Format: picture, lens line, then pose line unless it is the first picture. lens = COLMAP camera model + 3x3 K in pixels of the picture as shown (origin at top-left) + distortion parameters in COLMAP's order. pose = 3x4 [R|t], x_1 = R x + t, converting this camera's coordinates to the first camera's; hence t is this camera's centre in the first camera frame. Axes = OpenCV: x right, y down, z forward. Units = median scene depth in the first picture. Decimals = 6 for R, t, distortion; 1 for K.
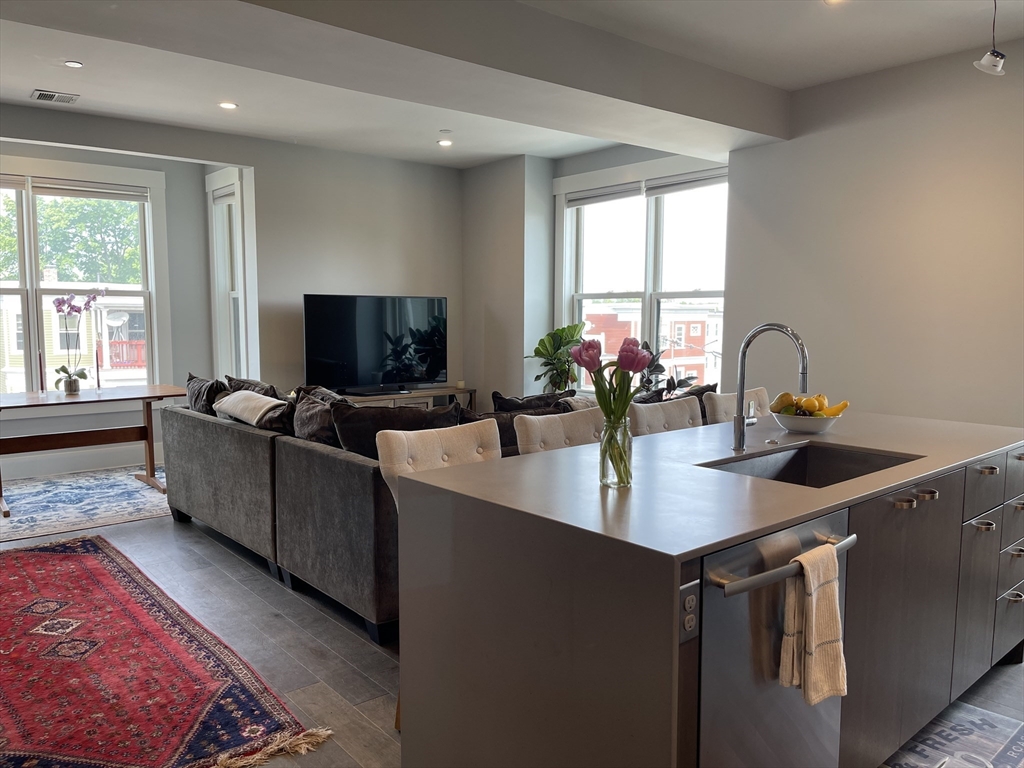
lens RADIAL K [[769.6, 0, 516.6], [0, 769.6, 390.4], [0, 0, 1]] dist [0.085185, -0.109549]
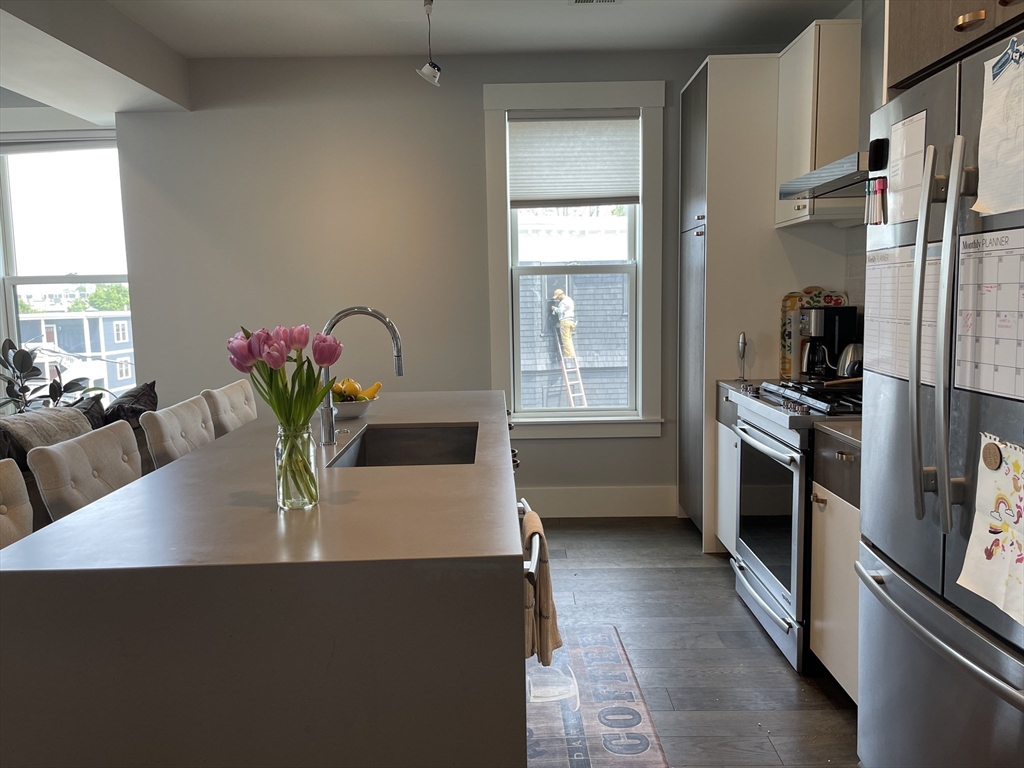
lens RADIAL K [[769.6, 0, 516.6], [0, 769.6, 390.4], [0, 0, 1]] dist [0.085185, -0.109549]
pose [[0.640688, -0.106279, 0.760410, -0.108876], [0.095845, 0.993697, 0.058130, -0.008061], [-0.761796, 0.035638, 0.646836, 0.094262]]
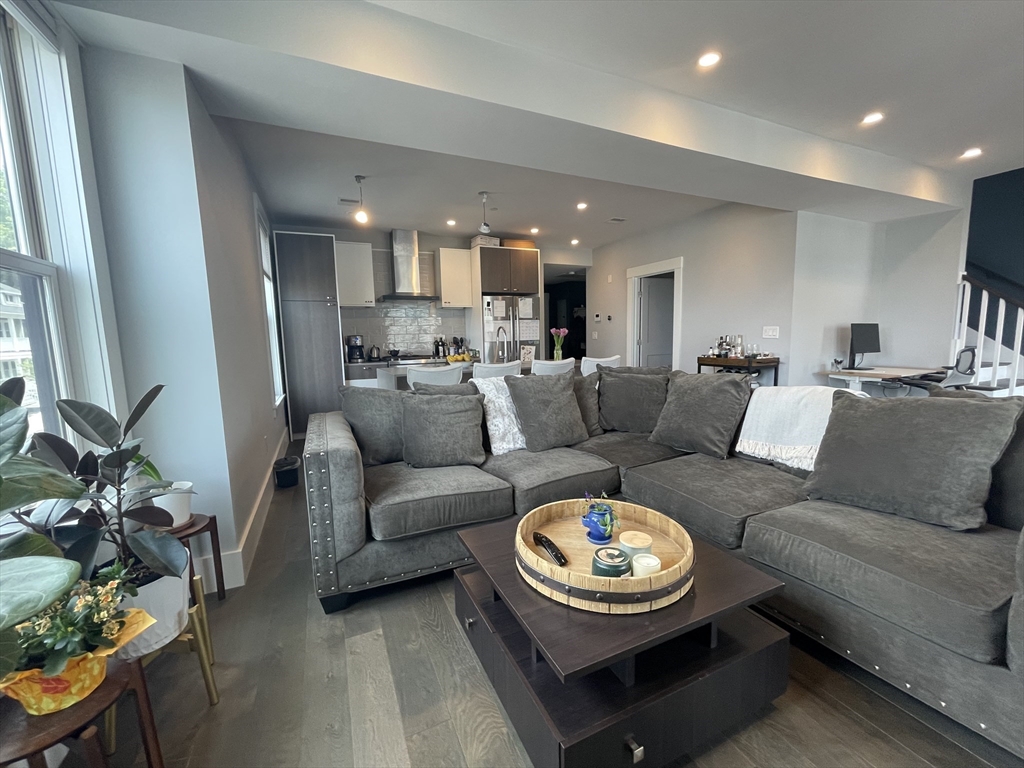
lens RADIAL K [[413.7, 0, 507.6], [0, 413.7, 385.5], [0, 0, 1]] dist [-0.008205, 0.004525]
pose [[-0.962520, -0.013568, 0.270869, -0.074957], [0.046617, 0.975607, 0.214520, -0.086886], [-0.267173, 0.219107, -0.938409, 1.088316]]
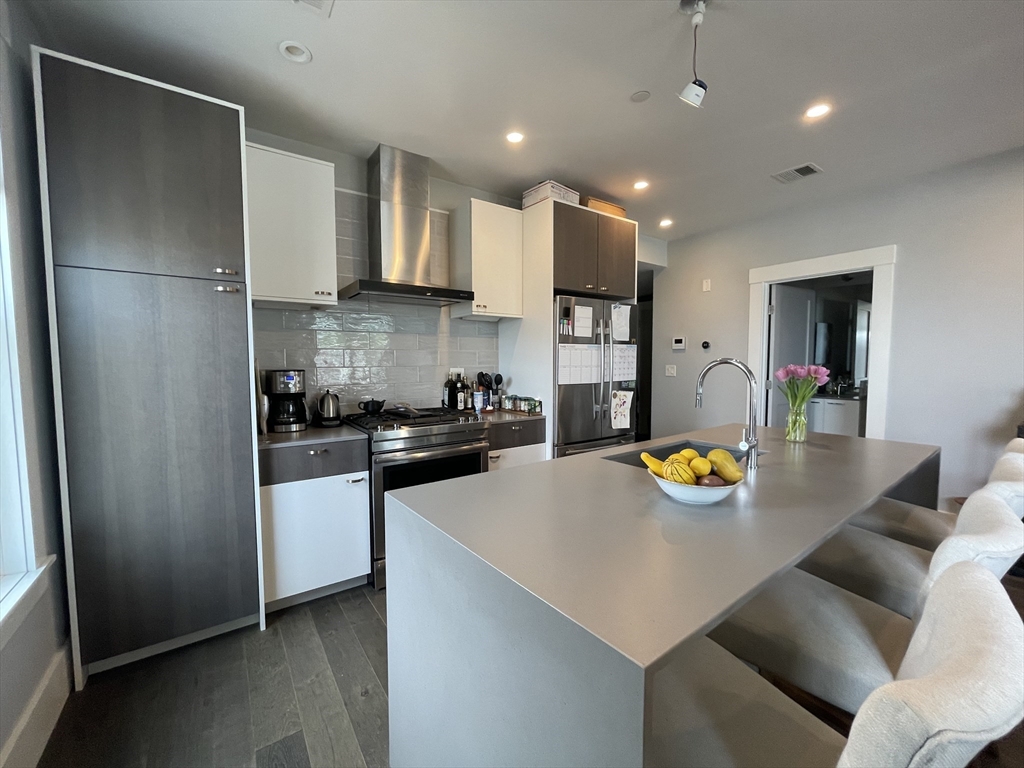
lens RADIAL K [[413.7, 0, 507.6], [0, 413.7, 385.5], [0, 0, 1]] dist [-0.008205, 0.004525]
pose [[-0.996702, -0.003714, 0.081059, 0.251981], [0.009331, 0.987081, 0.159951, -0.061179], [-0.080606, 0.160180, -0.983791, 0.674476]]
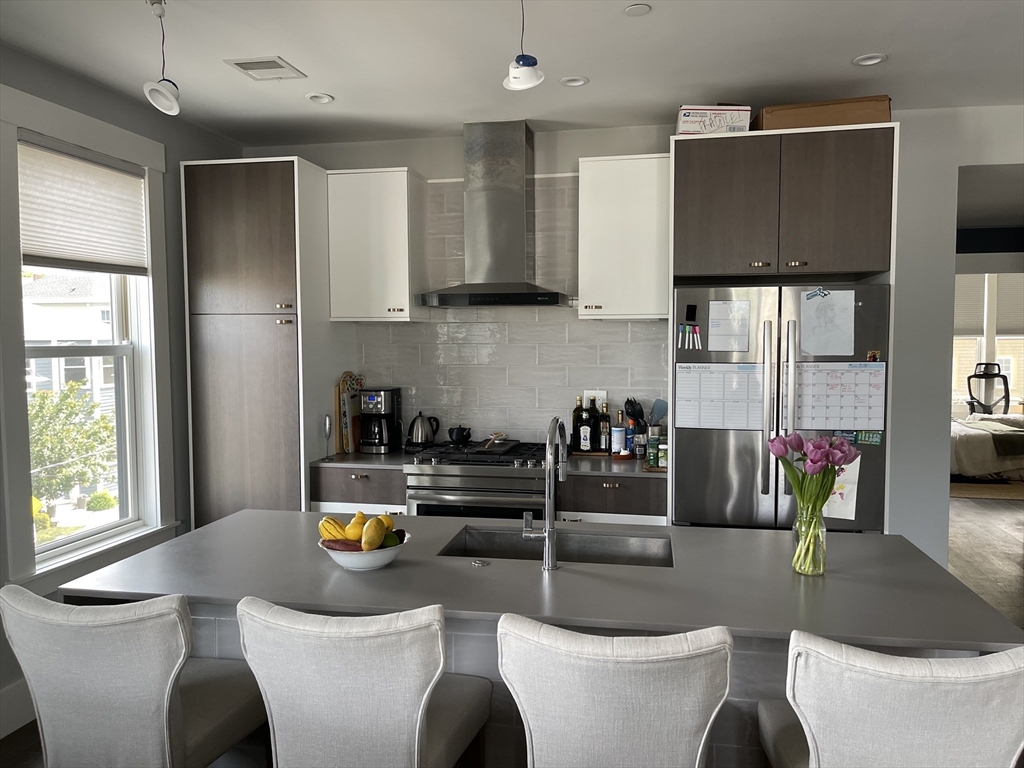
lens RADIAL K [[773.6, 0, 528.9], [0, 773.6, 384.6], [0, 0, 1]] dist [0.041743, -0.002714]
pose [[-0.628572, -0.048989, 0.776207, -0.145763], [0.080023, 0.988644, 0.127199, -0.098139], [-0.773624, 0.142068, -0.617513, 0.631220]]
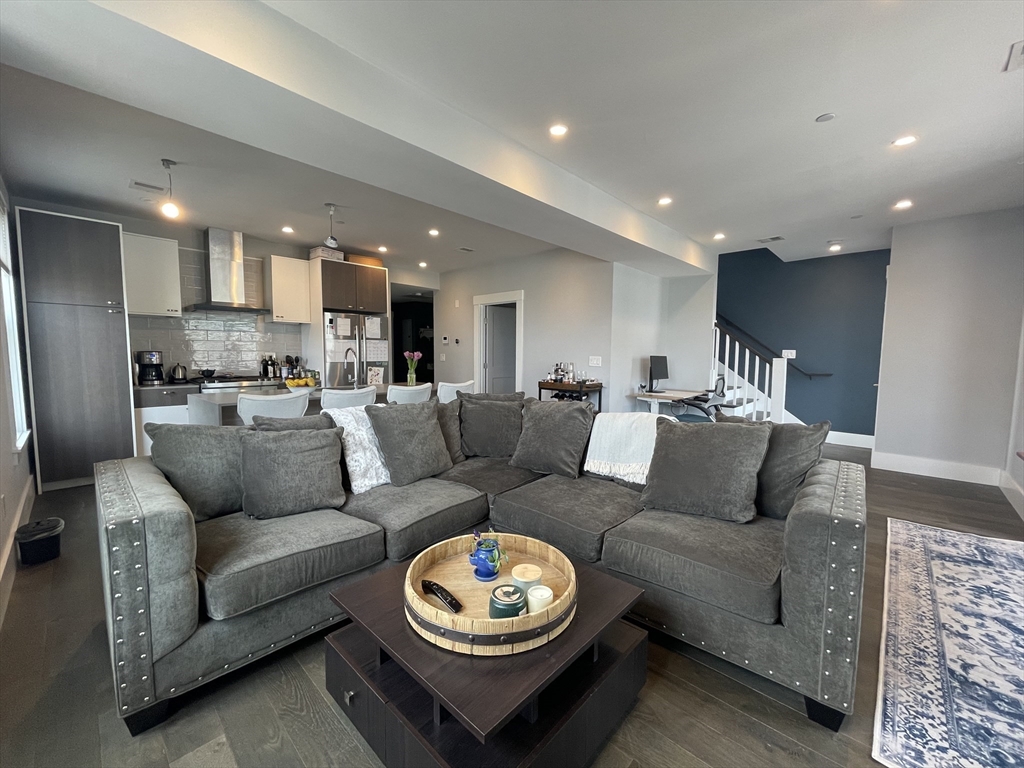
lens RADIAL K [[413.7, 0, 507.6], [0, 413.7, 385.5], [0, 0, 1]] dist [-0.008205, 0.004525]
pose [[-0.993581, -0.003483, -0.113070, -0.045577], [-0.023782, 0.983619, 0.178682, -0.099609], [0.110596, 0.180224, -0.977388, 1.086420]]
